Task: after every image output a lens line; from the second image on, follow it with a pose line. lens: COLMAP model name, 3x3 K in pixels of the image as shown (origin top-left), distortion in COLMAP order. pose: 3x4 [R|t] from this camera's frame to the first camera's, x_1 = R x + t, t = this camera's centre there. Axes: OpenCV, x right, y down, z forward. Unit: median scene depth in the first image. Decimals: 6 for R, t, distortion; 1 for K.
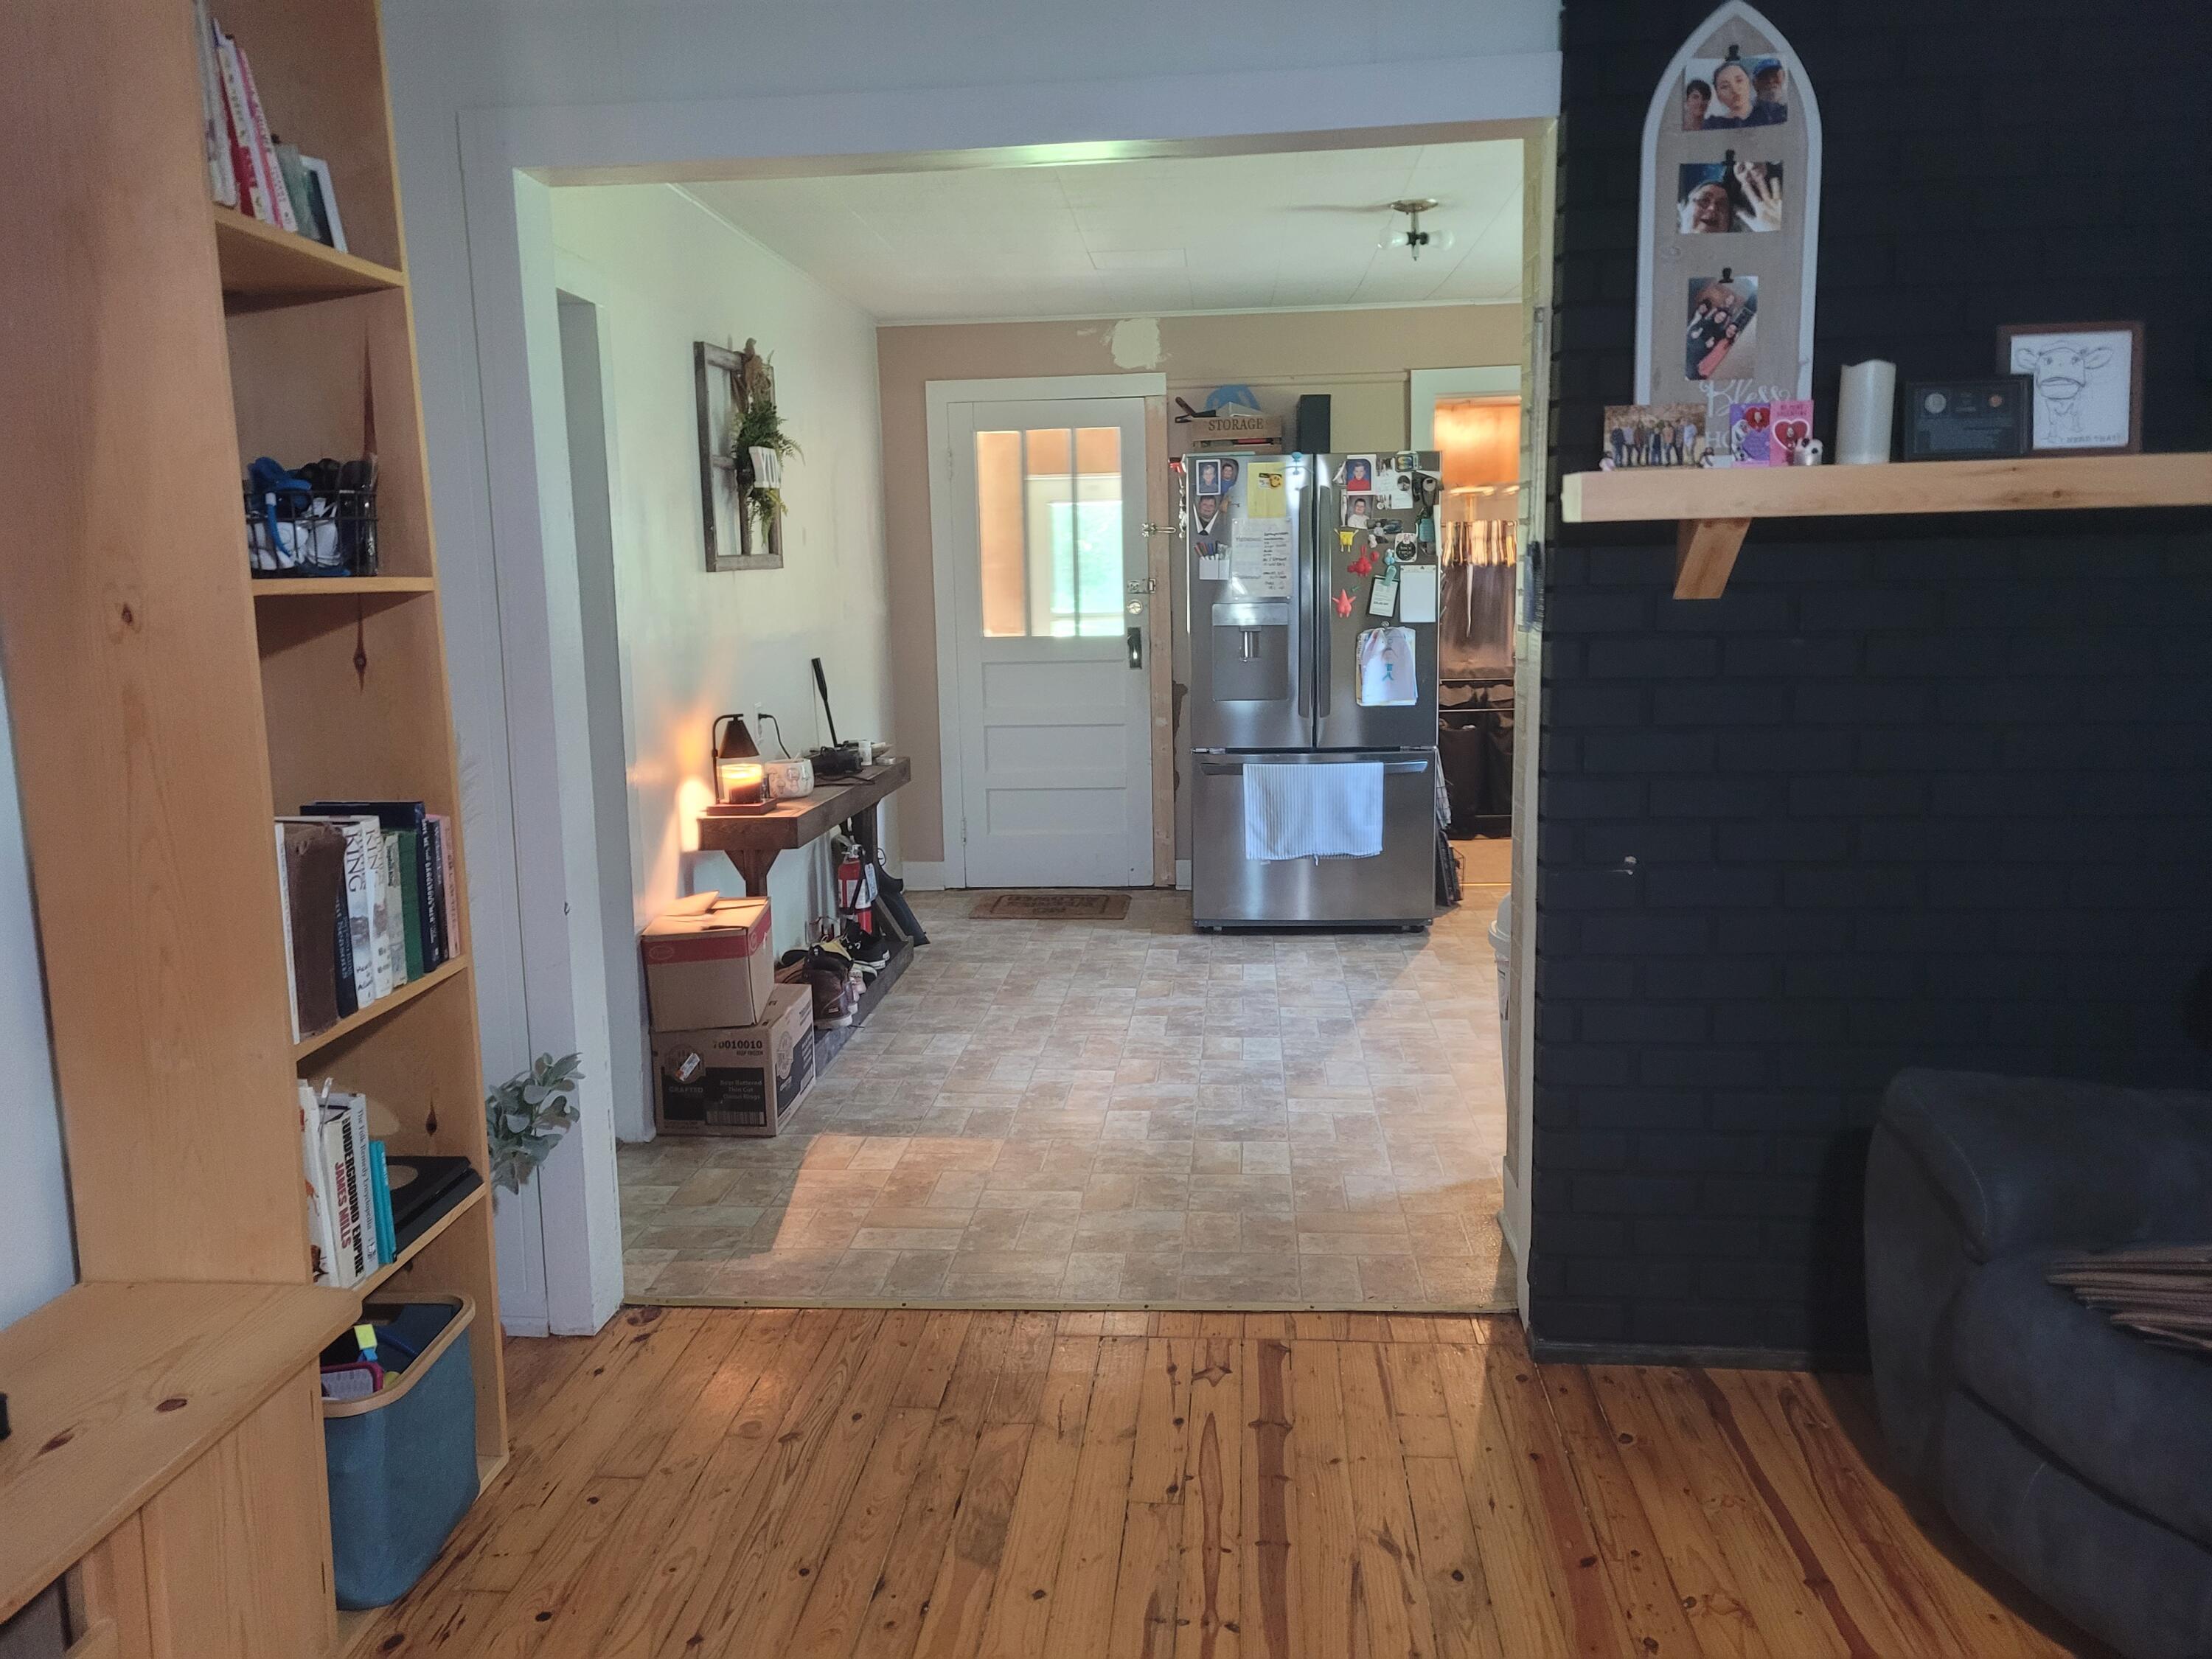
lens RADIAL K [[1658.9, 0, 1091.4], [0, 1658.9, 807.4], [0, 0, 1]] dist [0.053757, -0.036766]
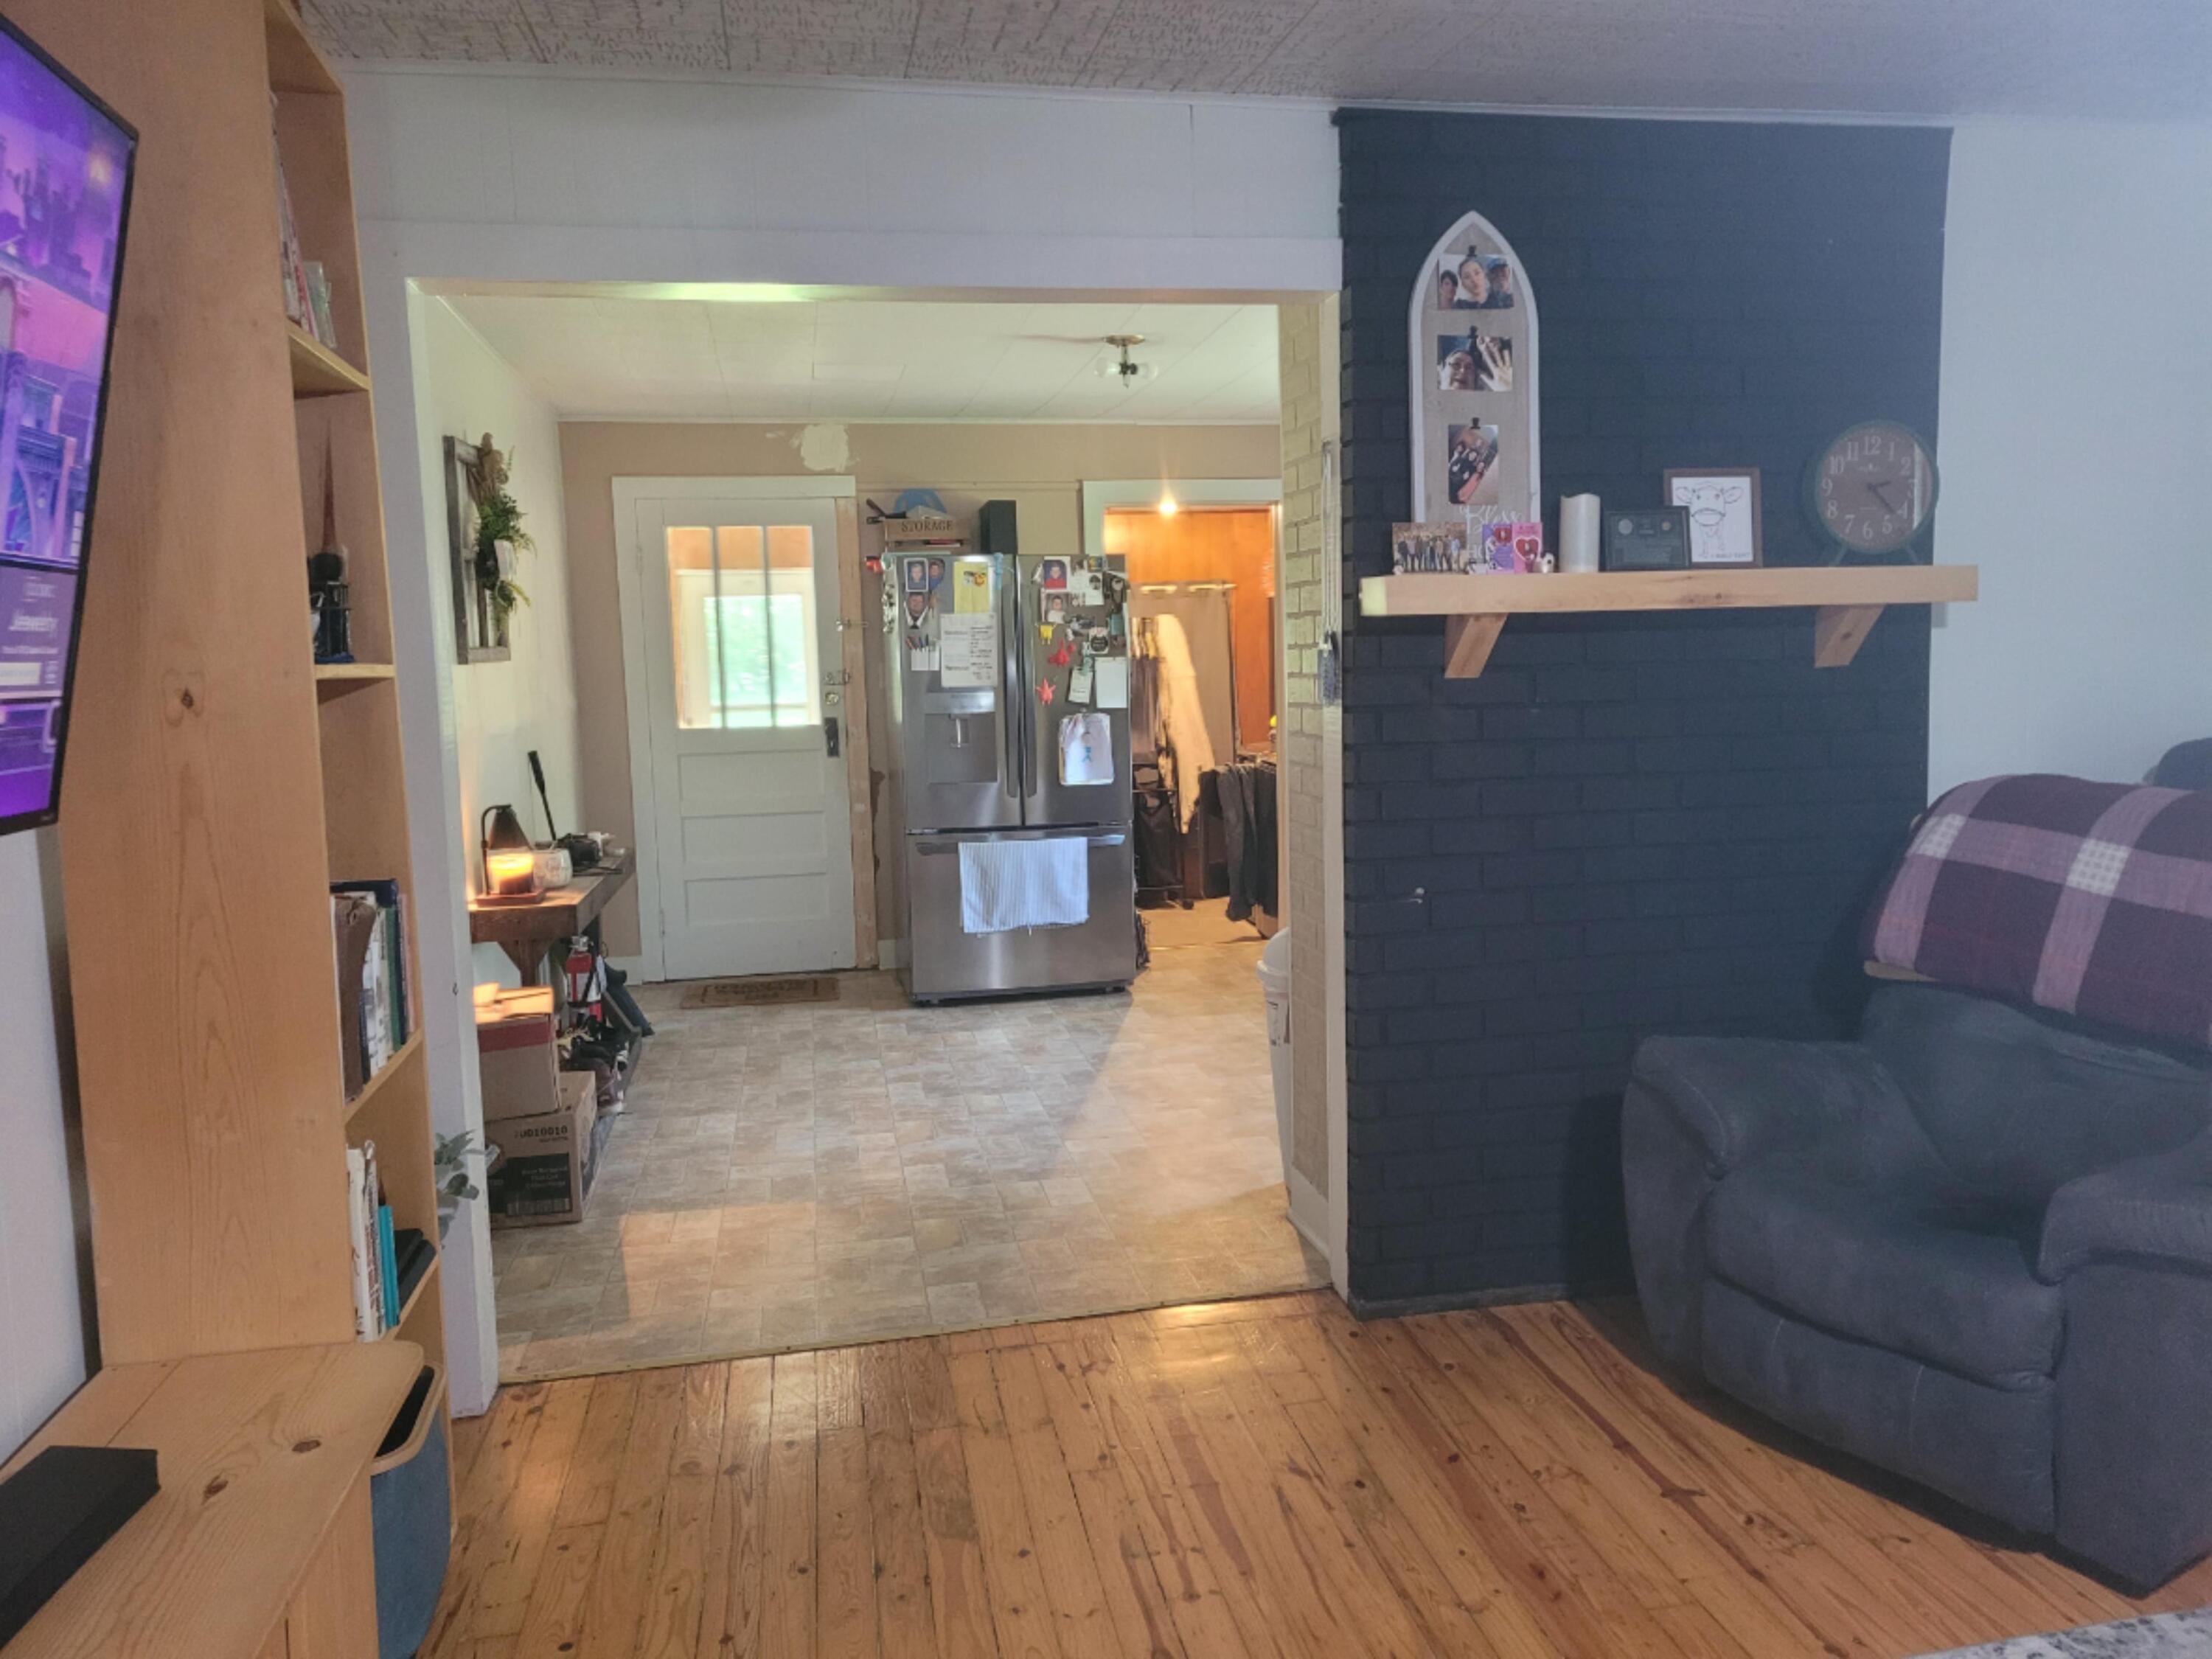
lens RADIAL K [[1658.9, 0, 1138.8], [0, 1658.9, 818.2], [0, 0, 1]] dist [0.053757, -0.036766]
pose [[0.958929, -0.032125, 0.281821, -0.171613], [0.046332, 0.997961, -0.043894, 0.017738], [-0.279836, 0.055149, 0.958462, -0.088887]]
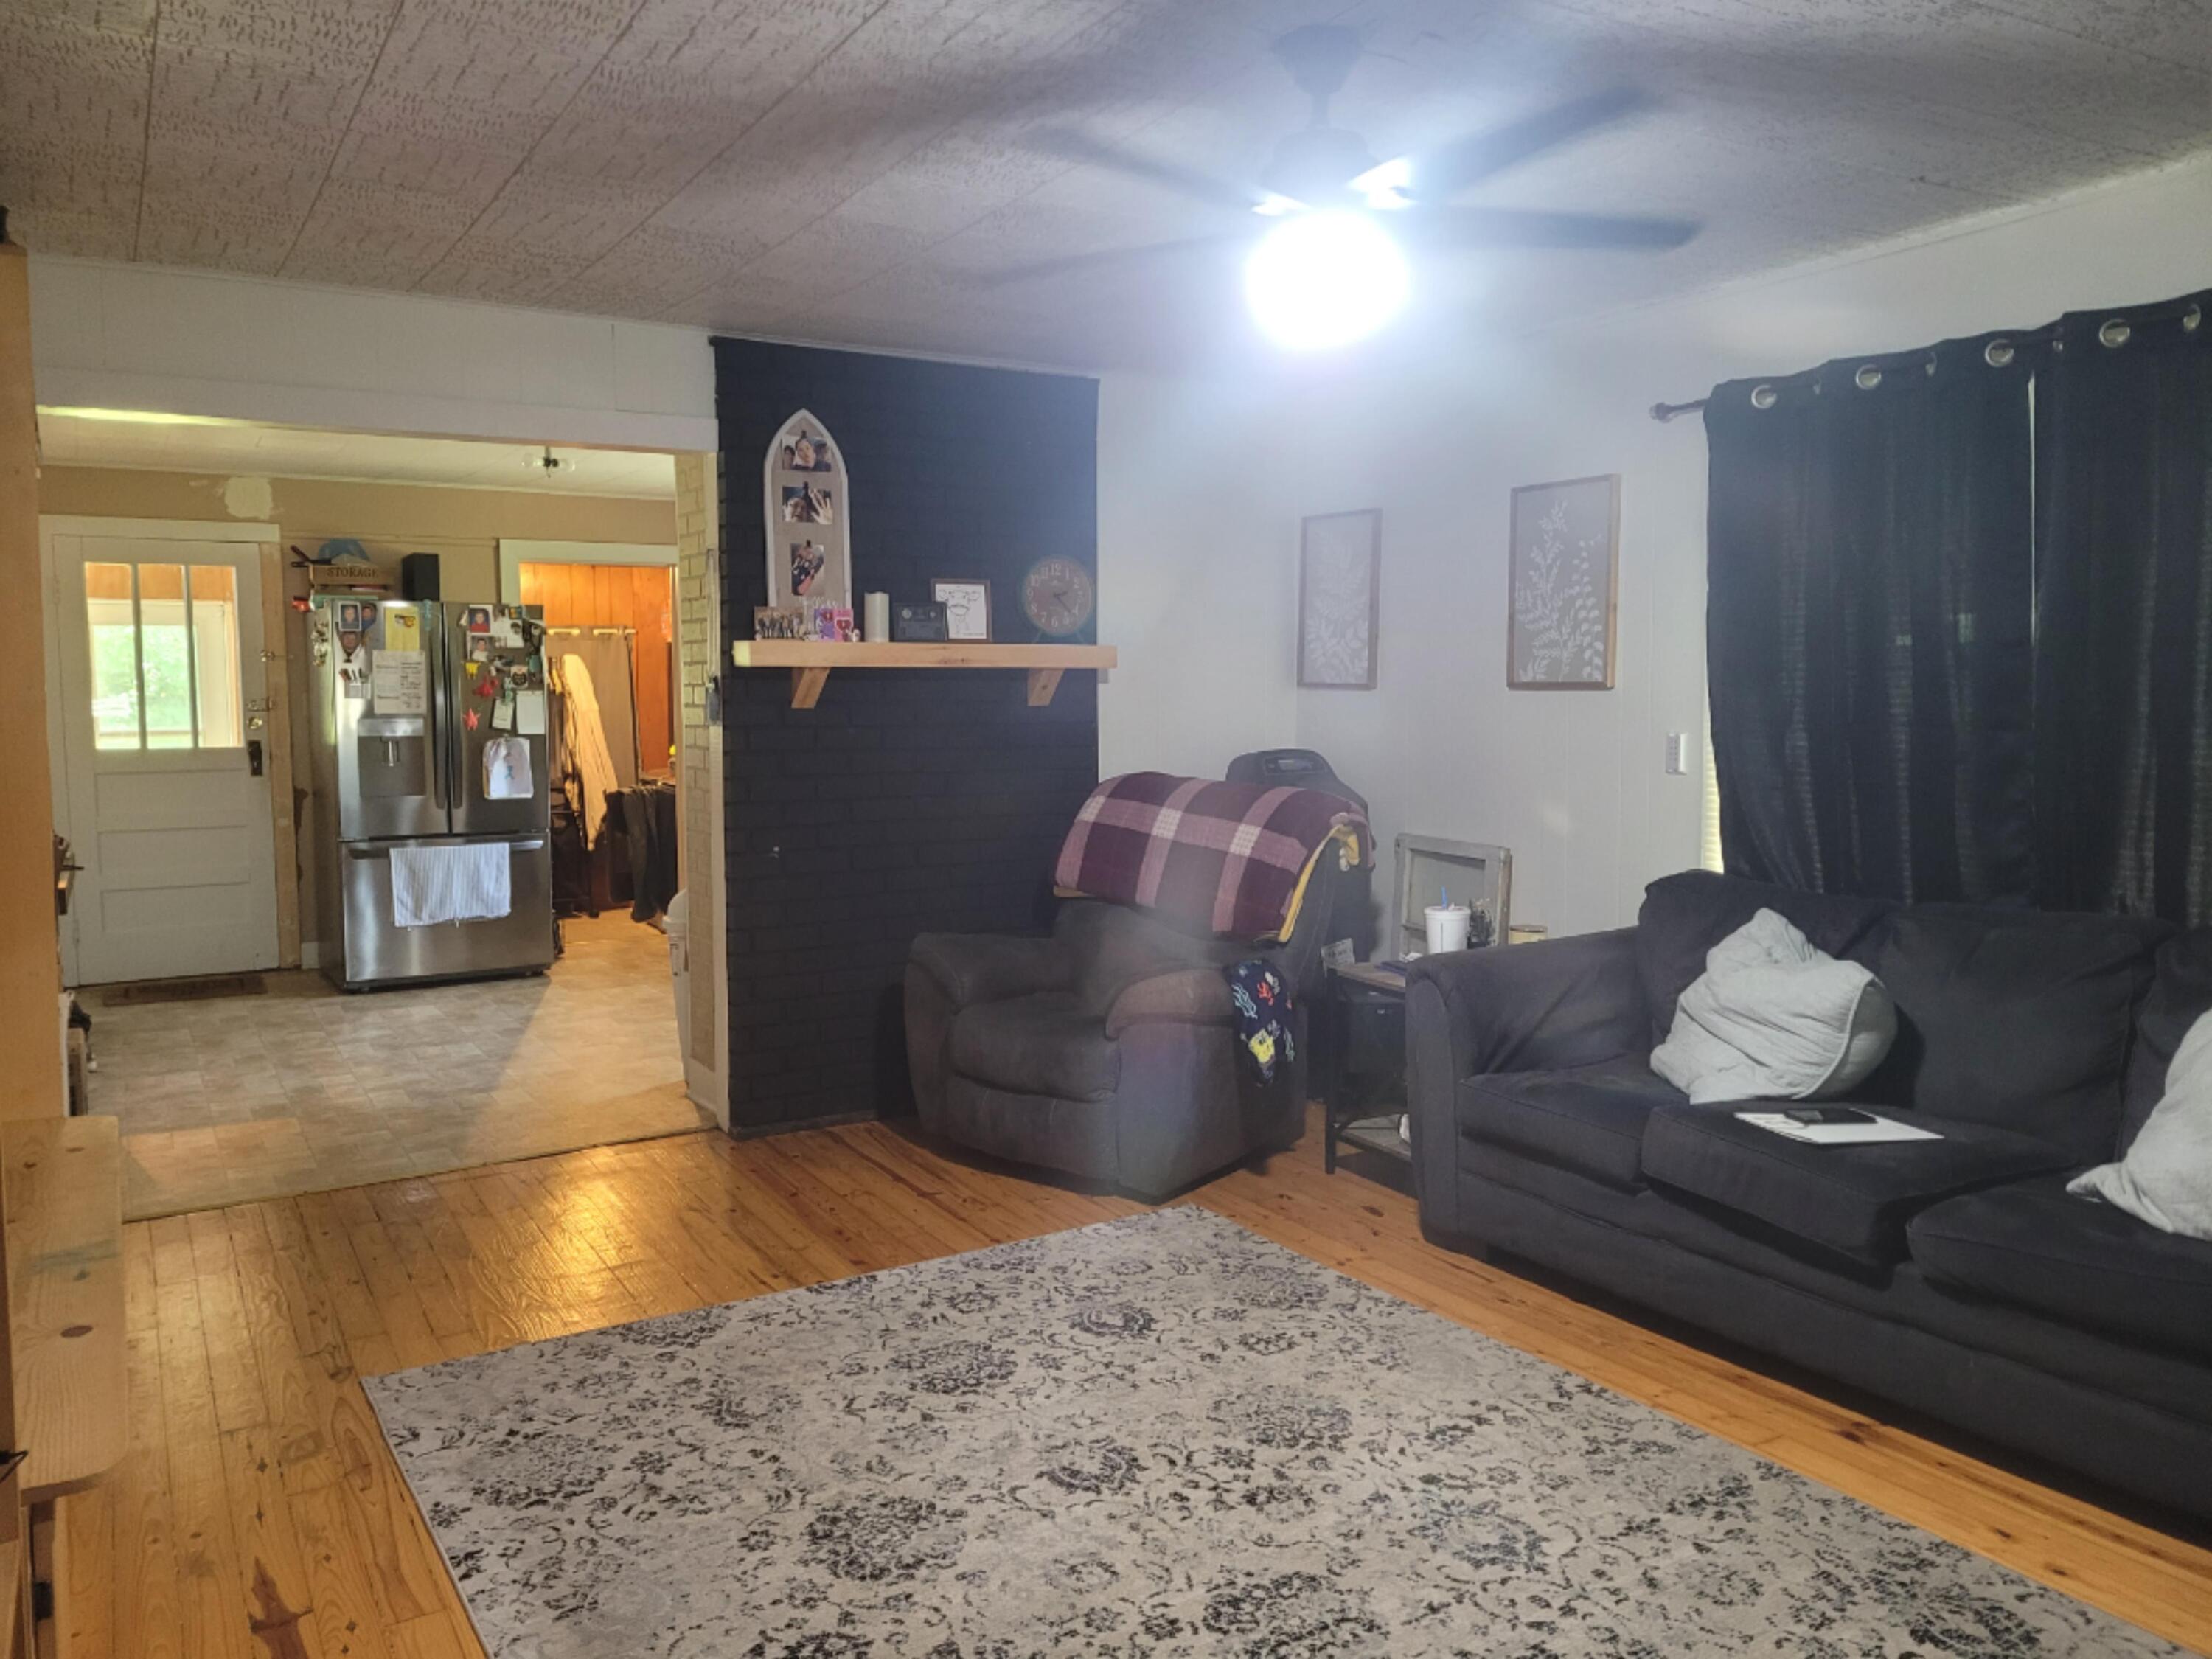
lens RADIAL K [[1658.9, 0, 1127.4], [0, 1658.9, 806.1], [0, 0, 1]] dist [0.053757, -0.036766]
pose [[0.804768, -0.027007, 0.592975, -0.359652], [0.073997, 0.995737, -0.055075, 0.090804], [-0.588959, 0.088201, 0.803335, -0.561792]]
